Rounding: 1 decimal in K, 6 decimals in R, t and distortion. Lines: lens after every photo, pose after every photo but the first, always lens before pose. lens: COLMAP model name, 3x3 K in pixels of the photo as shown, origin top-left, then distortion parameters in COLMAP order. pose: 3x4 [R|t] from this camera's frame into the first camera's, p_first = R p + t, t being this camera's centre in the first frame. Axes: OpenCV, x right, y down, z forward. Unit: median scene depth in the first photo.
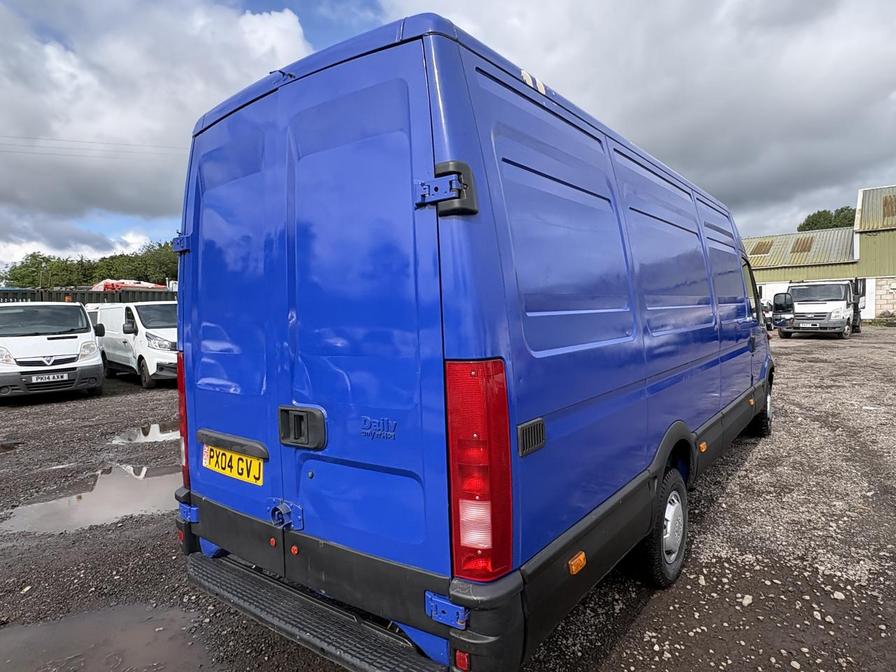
lens RADIAL K [[542.2, 0, 446.0], [0, 542.2, 335.0], [0, 0, 1]] dist [-0.003087, 0.001105]
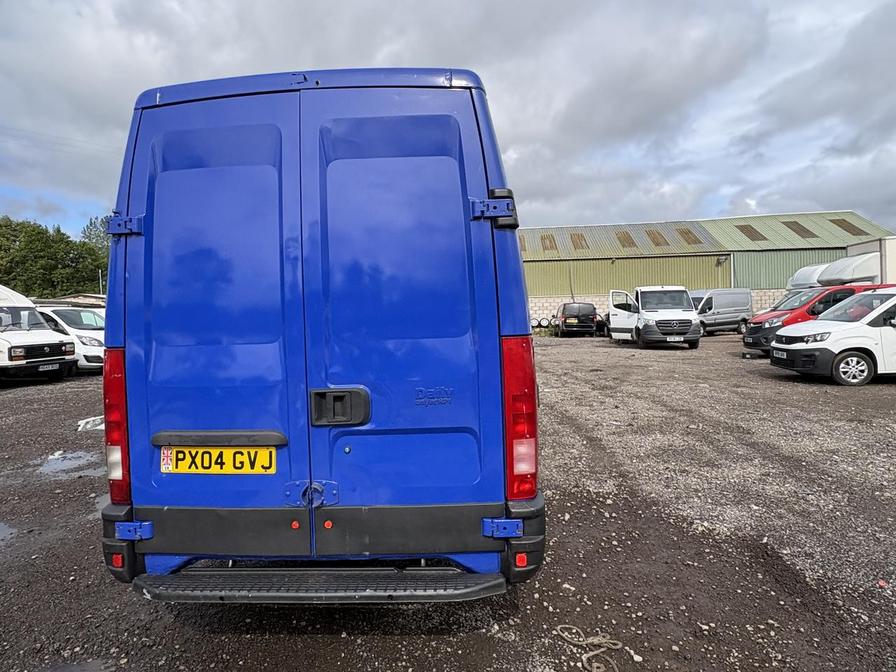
lens RADIAL K [[542.2, 0, 443.6], [0, 542.2, 334.2], [0, 0, 1]] dist [-0.003087, 0.001105]
pose [[0.834230, -0.009140, 0.551341, -0.602538], [0.025693, 0.999421, -0.022307, 0.047455], [-0.550818, 0.032774, 0.833982, -0.021243]]
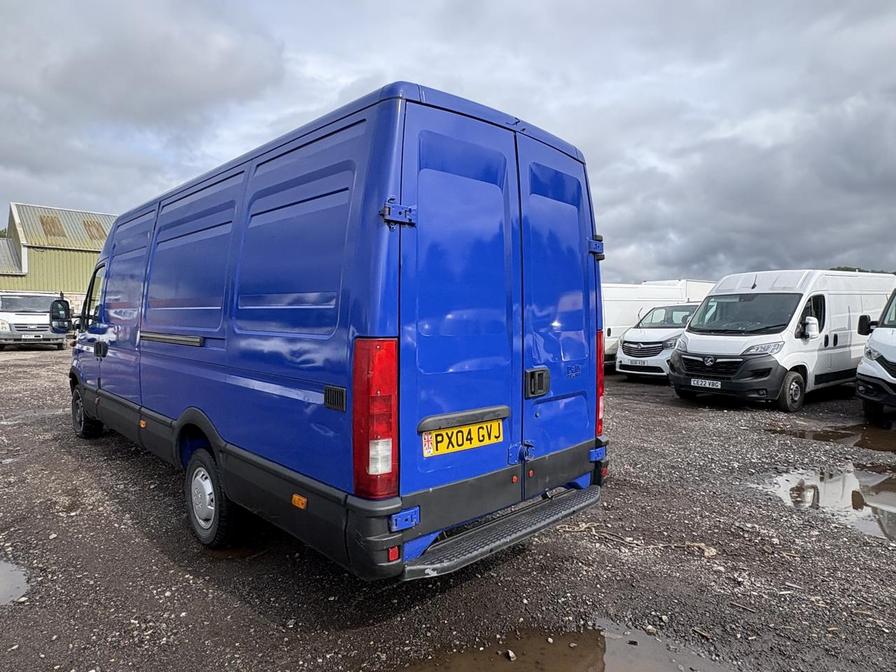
lens RADIAL K [[542.2, 0, 449.6], [0, 542.2, 340.7], [0, 0, 1]] dist [-0.003087, 0.001105]
pose [[0.149360, -0.012779, 0.988700, -1.495741], [0.030713, 0.999494, 0.008279, 0.036000], [-0.988306, 0.029129, 0.149677, 0.884378]]
